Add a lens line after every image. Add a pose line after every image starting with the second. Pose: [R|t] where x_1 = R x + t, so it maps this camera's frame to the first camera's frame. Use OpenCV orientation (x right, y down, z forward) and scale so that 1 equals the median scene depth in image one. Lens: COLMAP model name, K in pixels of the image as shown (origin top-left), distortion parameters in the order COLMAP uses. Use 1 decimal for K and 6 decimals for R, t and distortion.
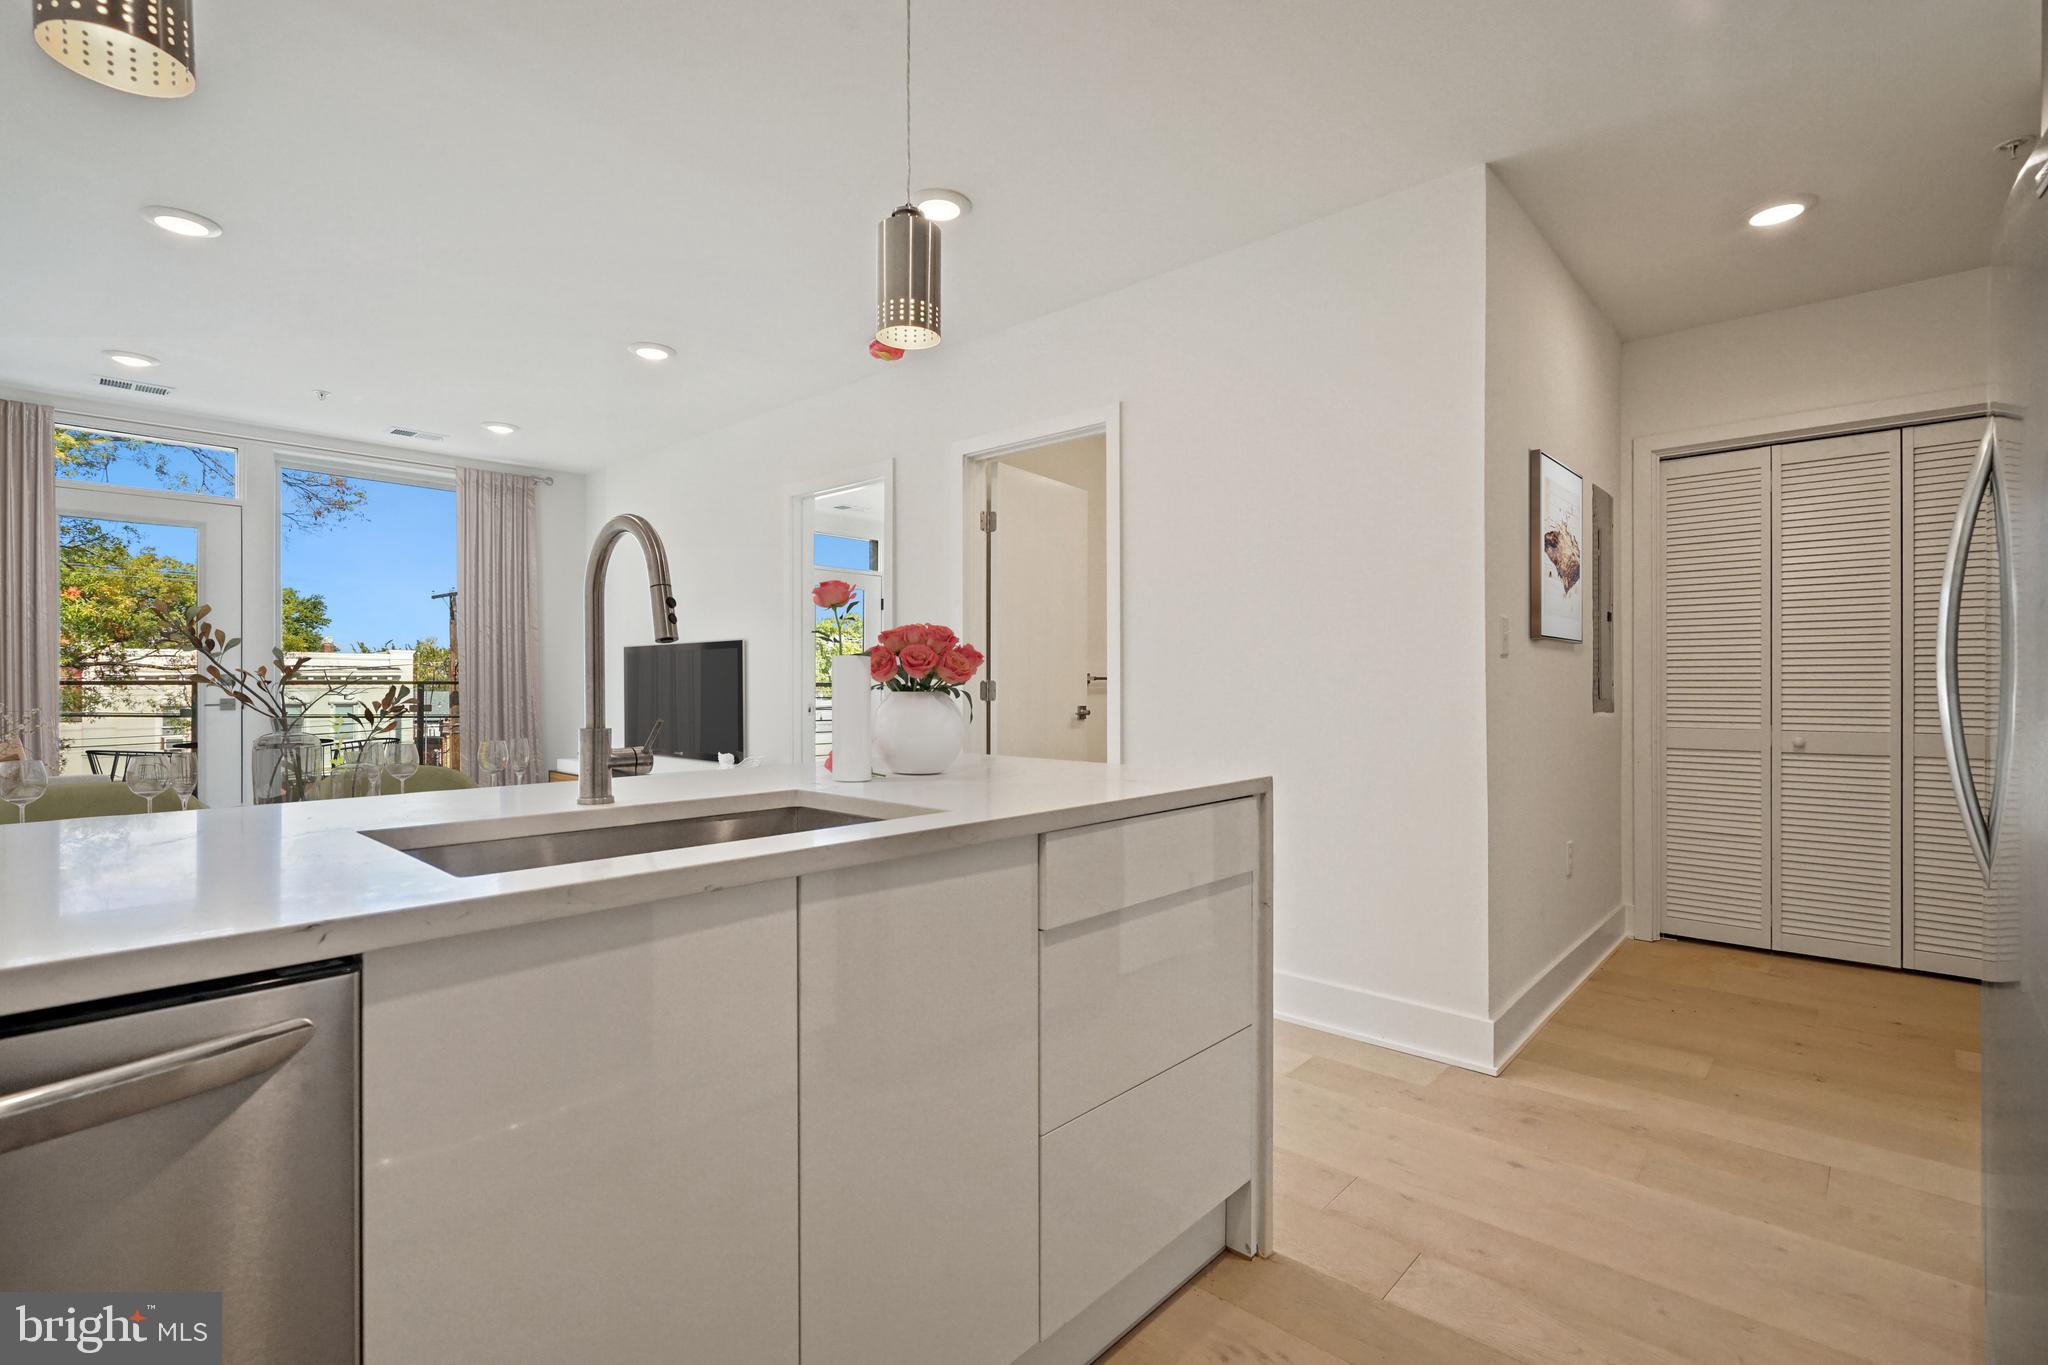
lens RADIAL K [[931.4, 0, 1026.4], [0, 931.4, 679.8], [0, 0, 1]] dist [0.000946, 0.000172]
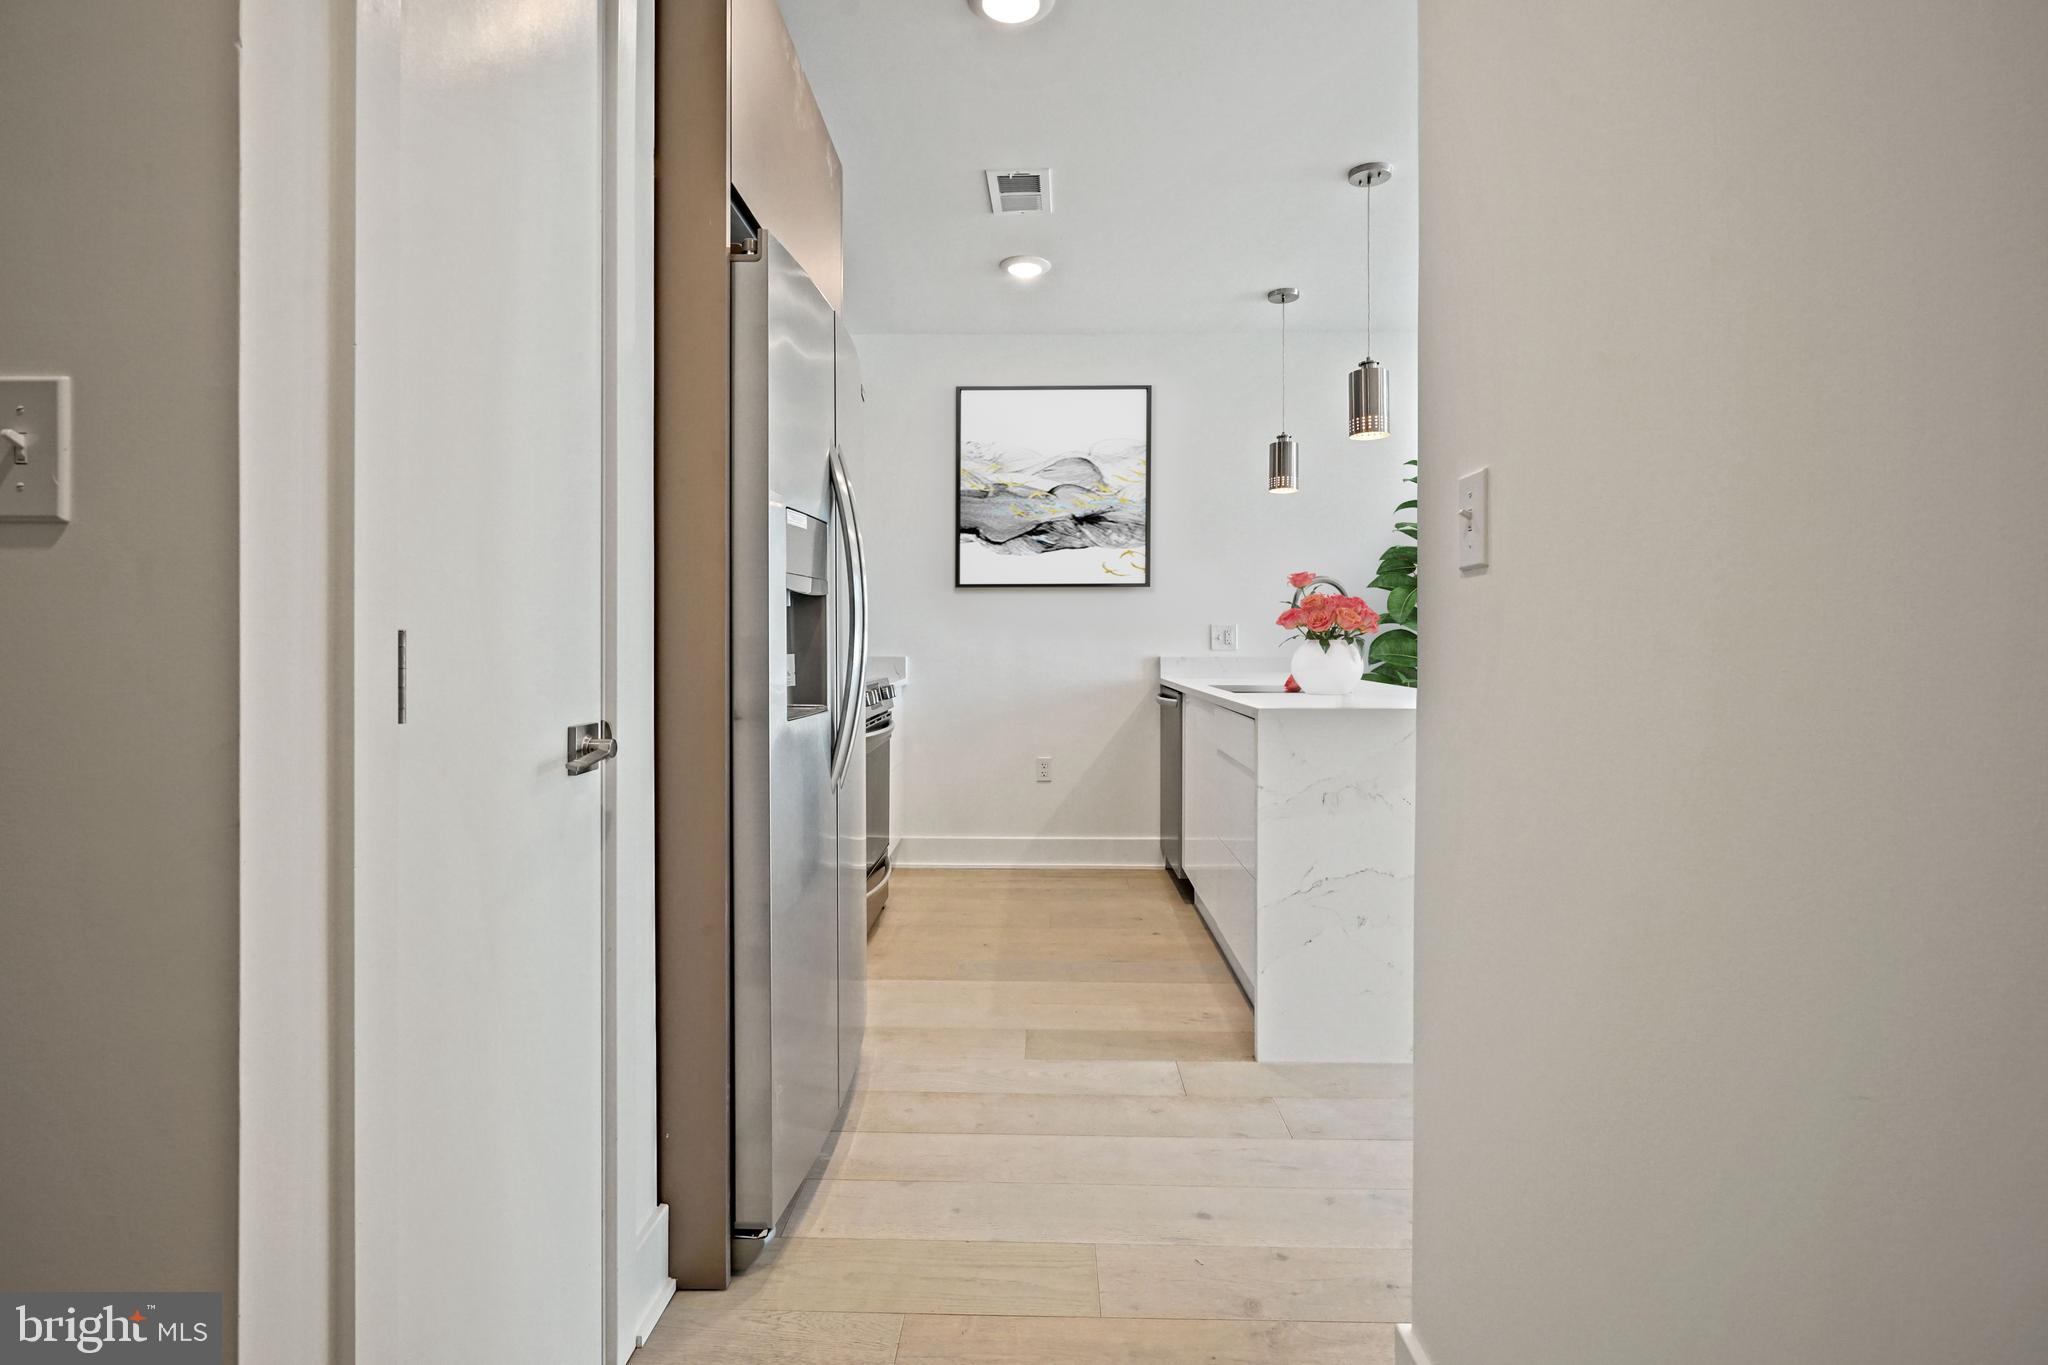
lens RADIAL K [[931.4, 0, 1024.5], [0, 931.4, 667.7], [0, 0, 1]] dist [0.000946, 0.000172]
pose [[-0.753217, 0.009919, -0.657697, 1.330467], [-0.000443, 0.999878, 0.015587, 0.020990], [0.657772, 0.012032, -0.753121, 1.698173]]
